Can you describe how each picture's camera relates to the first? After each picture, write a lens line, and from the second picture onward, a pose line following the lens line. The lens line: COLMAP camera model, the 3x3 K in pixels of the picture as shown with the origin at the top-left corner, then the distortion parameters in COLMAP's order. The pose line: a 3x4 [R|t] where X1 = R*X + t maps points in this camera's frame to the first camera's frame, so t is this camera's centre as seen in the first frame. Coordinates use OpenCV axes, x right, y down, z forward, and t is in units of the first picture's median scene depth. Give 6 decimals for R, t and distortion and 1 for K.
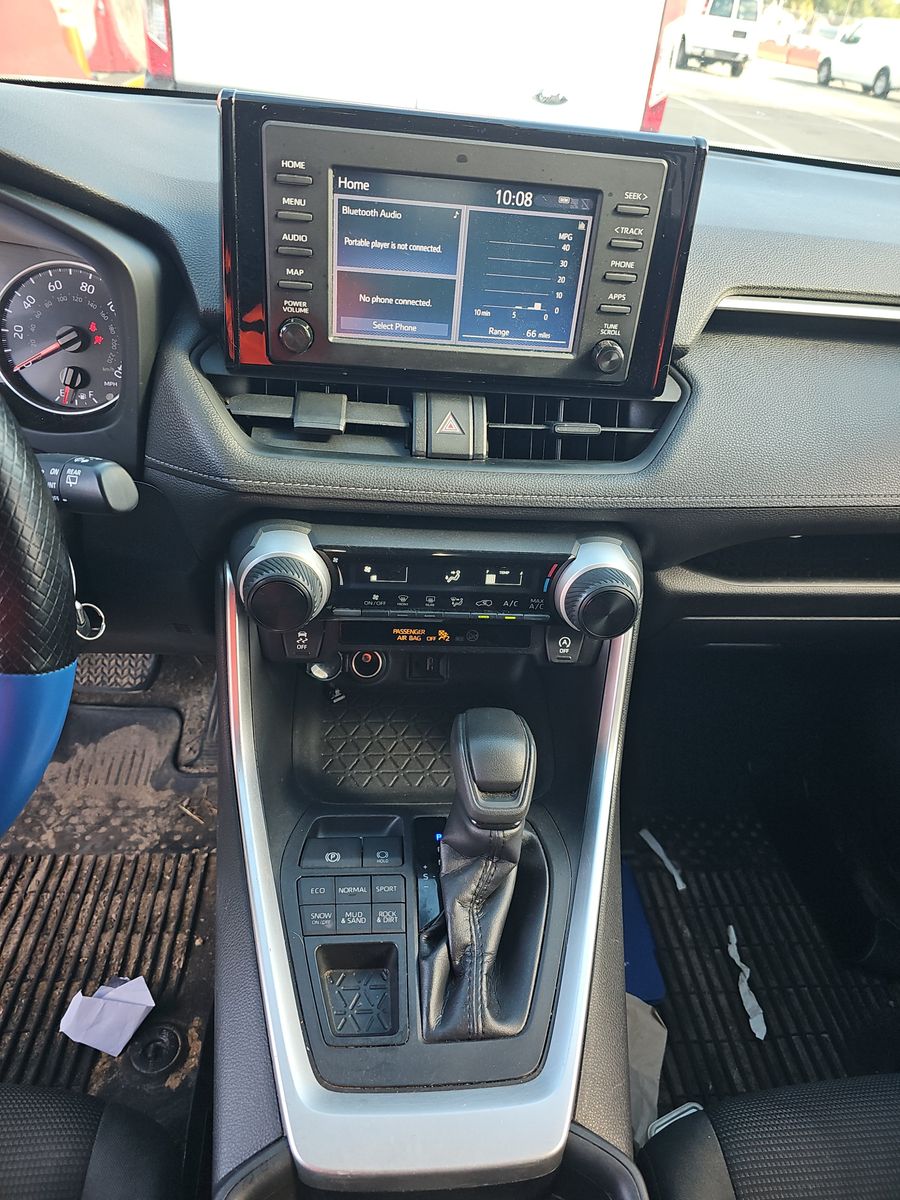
lens RADIAL K [[817.5, 0, 450.0], [0, 817.5, 600.0], [0, 0, 1]] dist [0.035442, -0.048339]
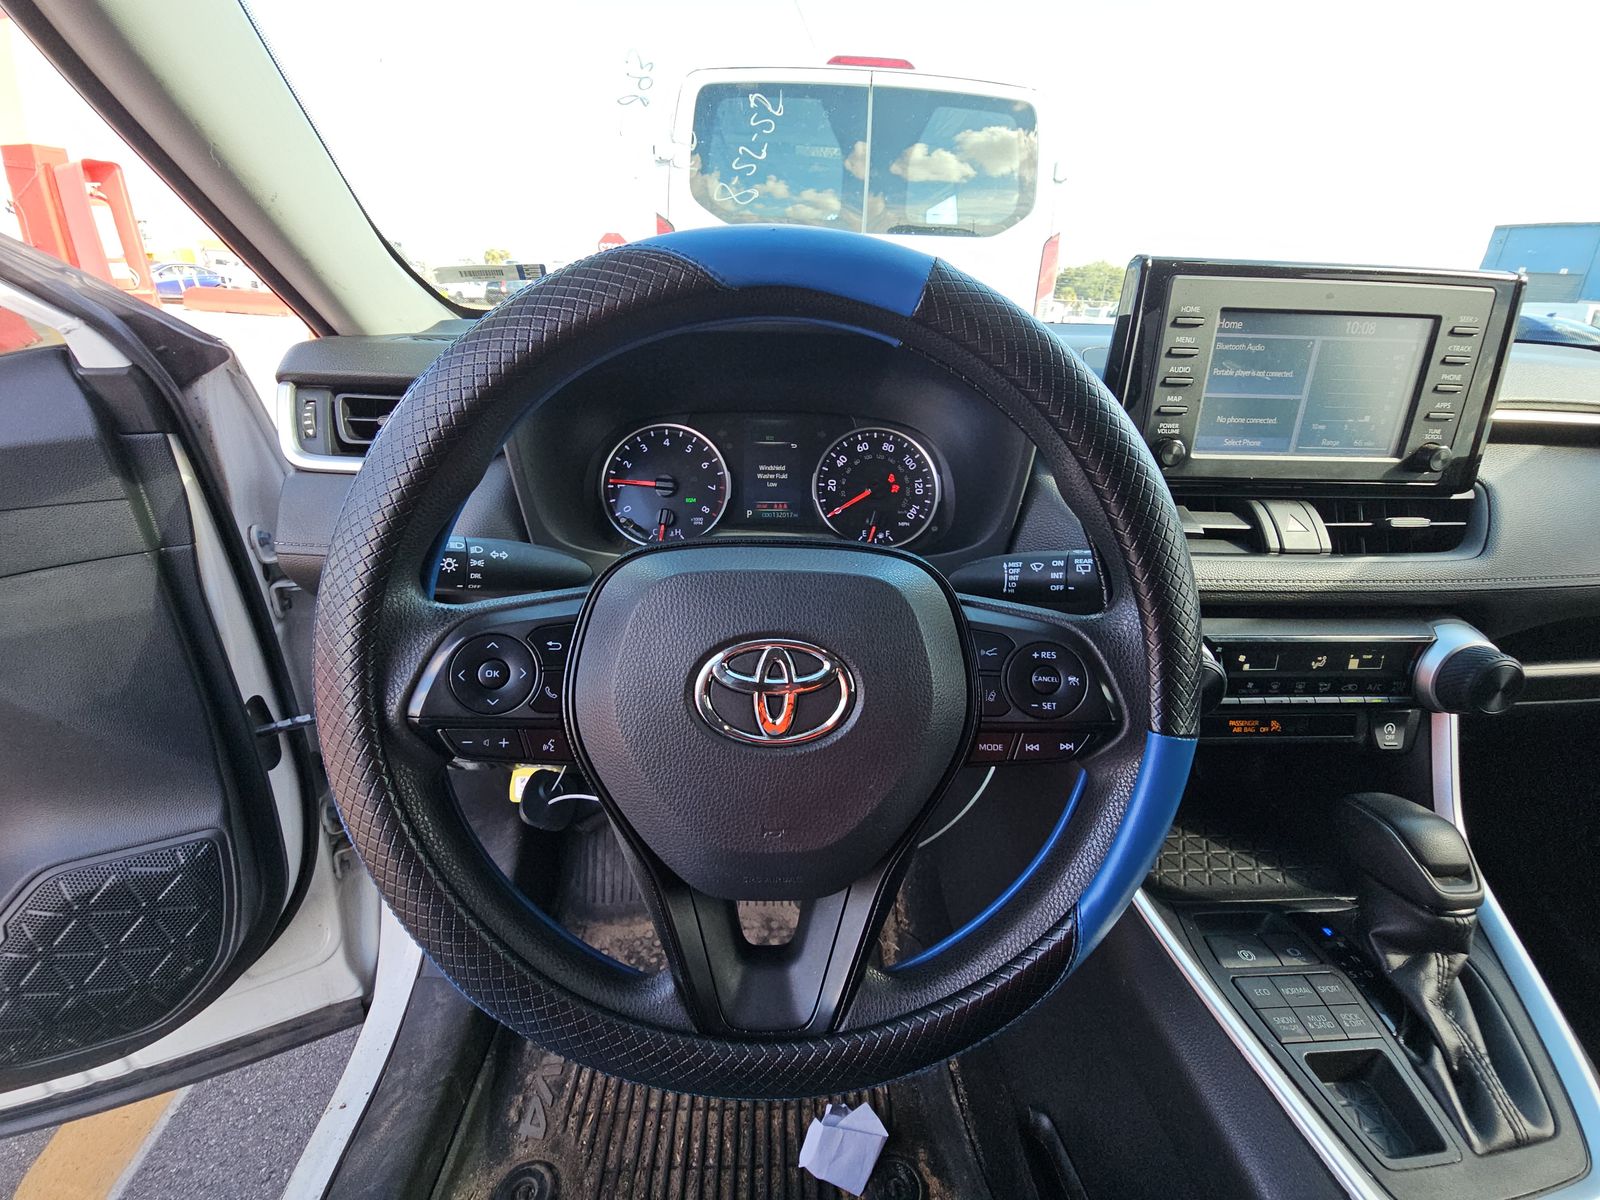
lens RADIAL K [[669.2, 0, 800.0], [0, 669.2, 600.0], [0, 0, 1]] dist [-0.003209, -0.000218]
pose [[0.996936, -0.051967, -0.058471, -0.608444], [0.037766, 0.974309, -0.222025, 0.058414], [0.068507, 0.219137, 0.973286, 0.101844]]
